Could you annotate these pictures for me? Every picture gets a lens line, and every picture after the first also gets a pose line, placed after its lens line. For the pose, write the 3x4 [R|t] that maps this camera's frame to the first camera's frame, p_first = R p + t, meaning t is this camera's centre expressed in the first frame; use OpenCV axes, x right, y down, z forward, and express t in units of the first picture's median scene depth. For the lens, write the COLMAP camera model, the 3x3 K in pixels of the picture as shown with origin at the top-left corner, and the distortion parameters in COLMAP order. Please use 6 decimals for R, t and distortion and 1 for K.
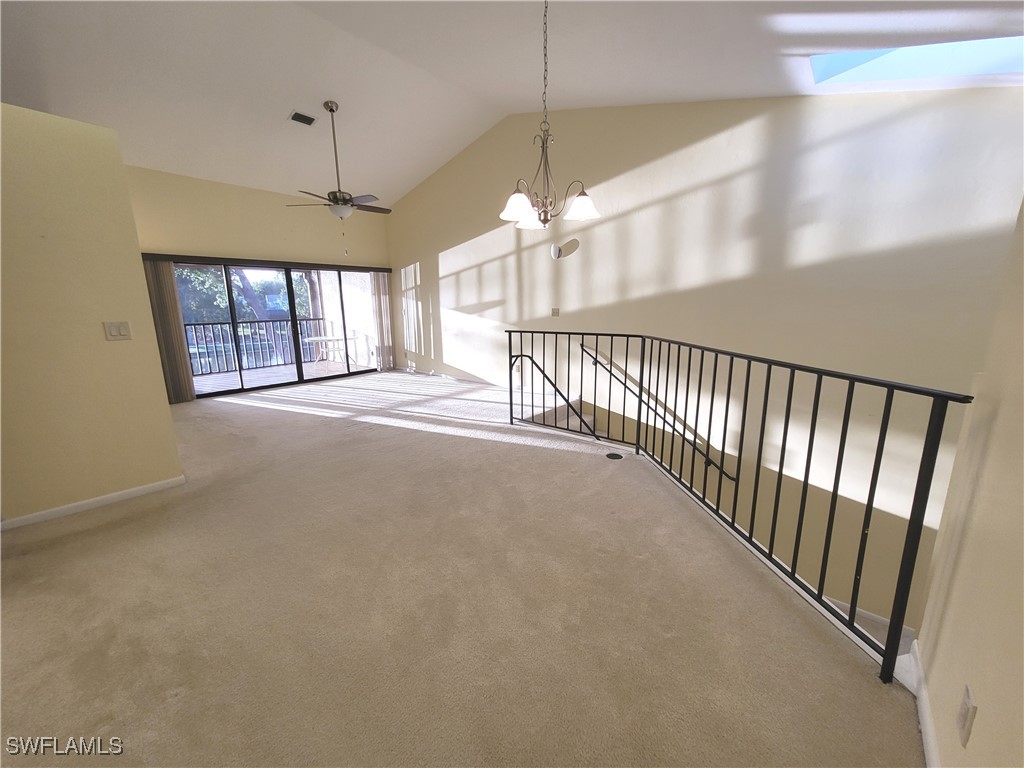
lens RADIAL K [[399.1, 0, 511.3], [0, 399.1, 383.2], [0, 0, 1]] dist [-0.007523, -0.000098]
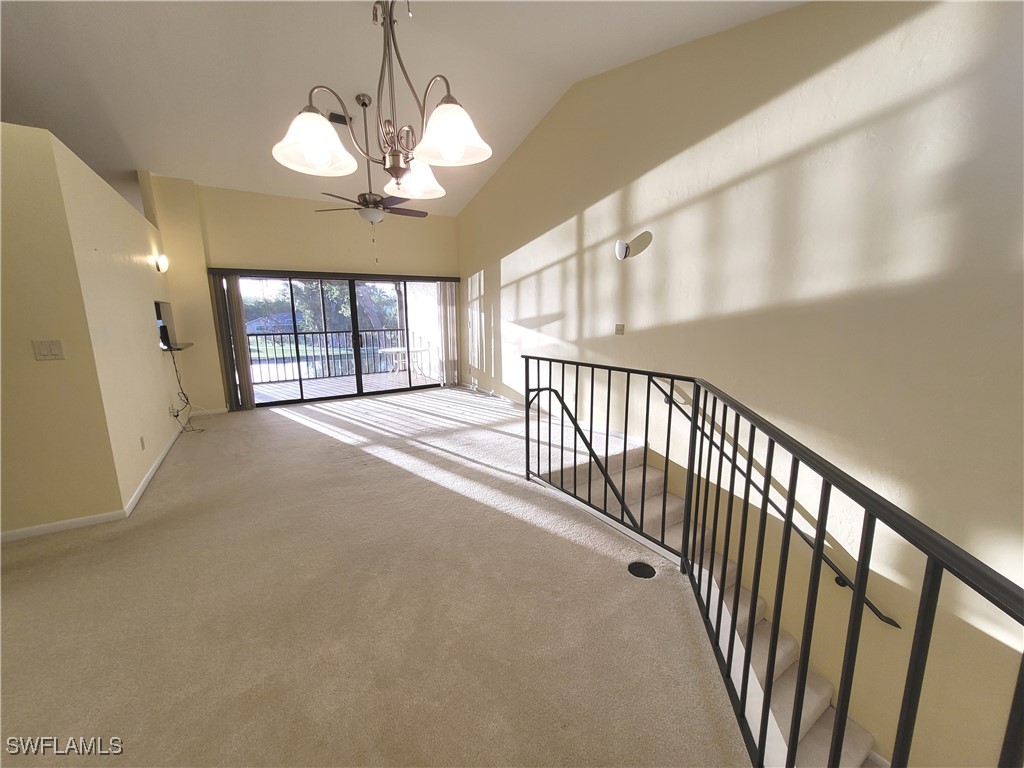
lens RADIAL K [[399.1, 0, 513.7], [0, 399.1, 382.5], [0, 0, 1]] dist [-0.007523, -0.000098]
pose [[0.953478, 0.054807, -0.296439, 0.154840], [-0.061590, 0.998009, -0.013583, -0.055591], [0.295105, 0.031208, 0.954955, 0.224030]]
